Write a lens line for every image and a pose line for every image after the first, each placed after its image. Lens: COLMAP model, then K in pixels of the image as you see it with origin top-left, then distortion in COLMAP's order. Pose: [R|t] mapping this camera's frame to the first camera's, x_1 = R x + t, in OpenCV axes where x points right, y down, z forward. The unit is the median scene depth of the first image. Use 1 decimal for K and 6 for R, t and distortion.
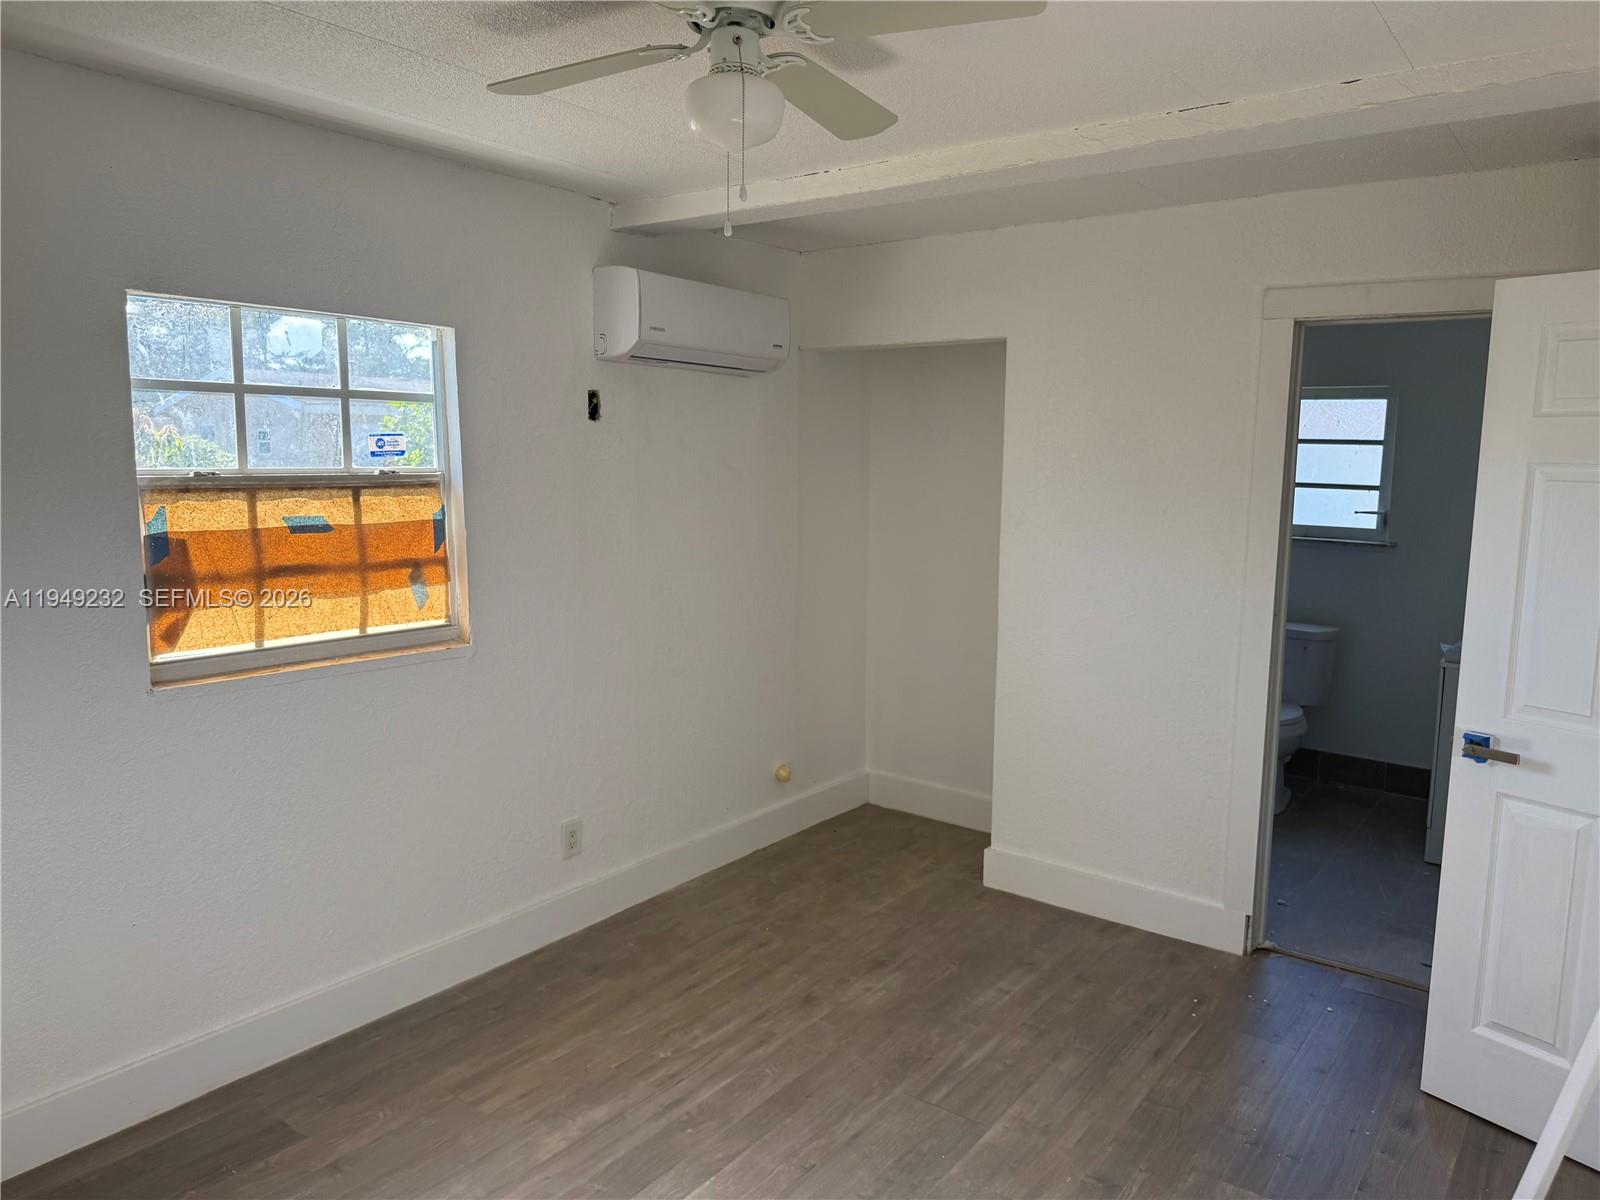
lens RADIAL K [[1119.4, 0, 800.0], [0, 1119.4, 600.0], [0, 0, 1]] dist [0.192420, -0.366981]
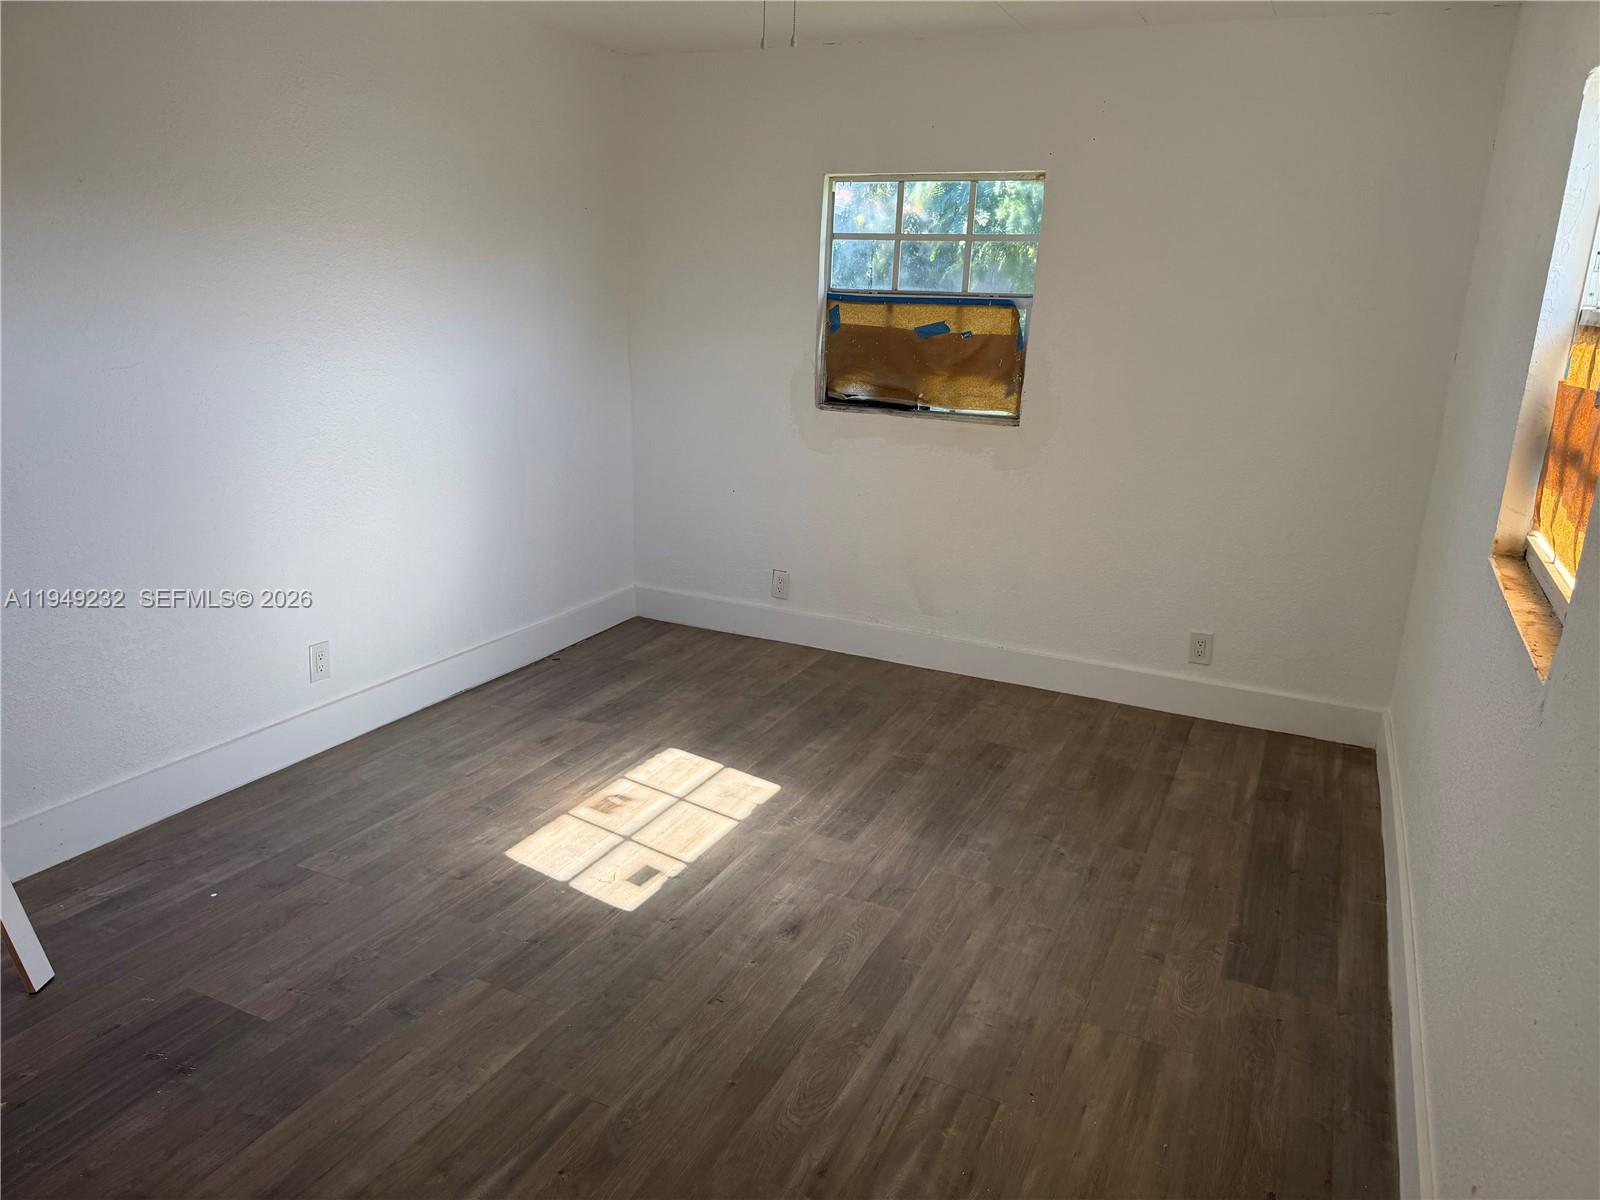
lens RADIAL K [[1119.4, 0, 800.0], [0, 1119.4, 600.0], [0, 0, 1]] dist [0.192420, -0.366981]
pose [[-0.978798, 0.006497, -0.204726, 0.120061], [-0.074544, 0.919657, 0.385582, -0.176103], [0.190783, 0.392668, -0.899674, 1.591171]]
